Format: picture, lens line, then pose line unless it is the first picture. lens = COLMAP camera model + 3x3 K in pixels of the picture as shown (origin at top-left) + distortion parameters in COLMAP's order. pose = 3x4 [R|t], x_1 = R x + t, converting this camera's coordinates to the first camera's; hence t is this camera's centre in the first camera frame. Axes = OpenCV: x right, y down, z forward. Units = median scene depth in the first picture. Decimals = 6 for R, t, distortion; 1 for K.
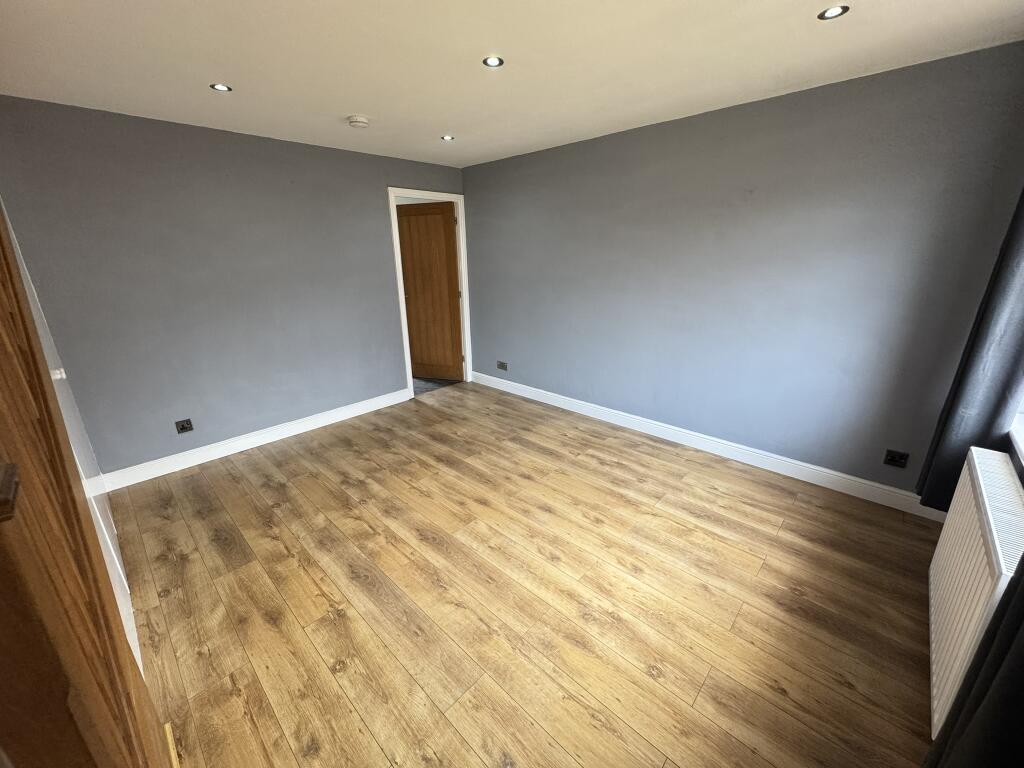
lens RADIAL K [[409.0, 0, 515.2], [0, 409.0, 381.2], [0, 0, 1]] dist [-0.002787, 0.000067]
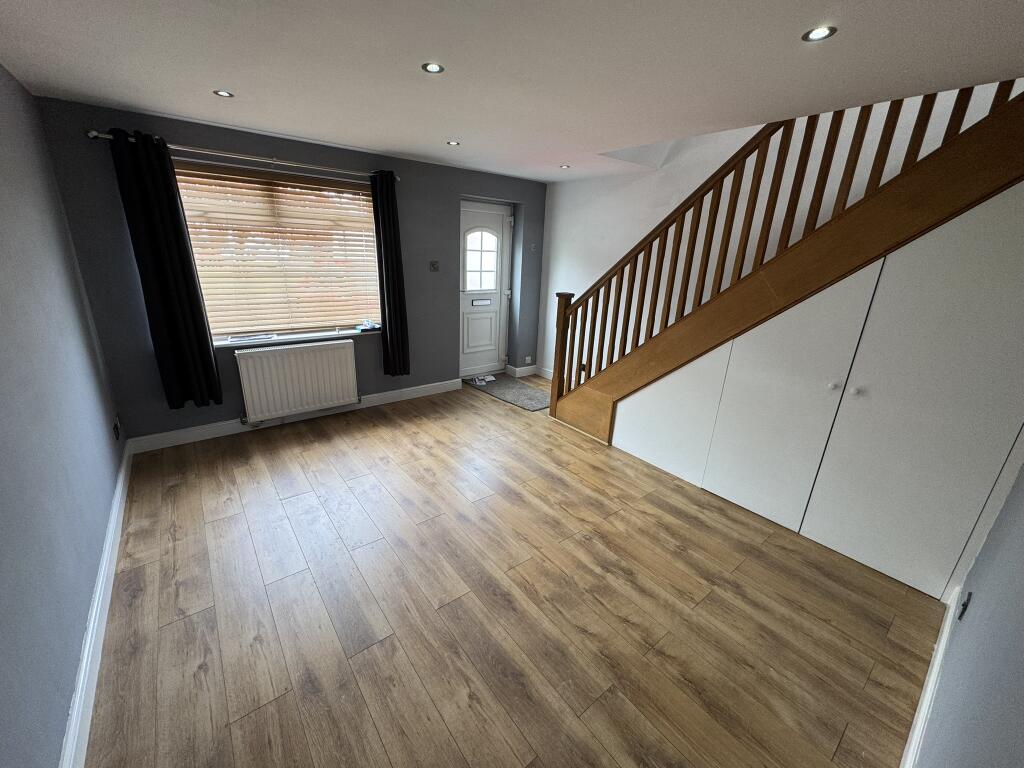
lens RADIAL K [[409.0, 0, 512.7], [0, 409.0, 383.0], [0, 0, 1]] dist [-0.002787, 0.000067]
pose [[-0.988836, -0.070195, 0.131437, -0.333456], [0.019548, 0.813355, 0.581439, -0.589977], [-0.147719, 0.577518, -0.802903, 1.730317]]
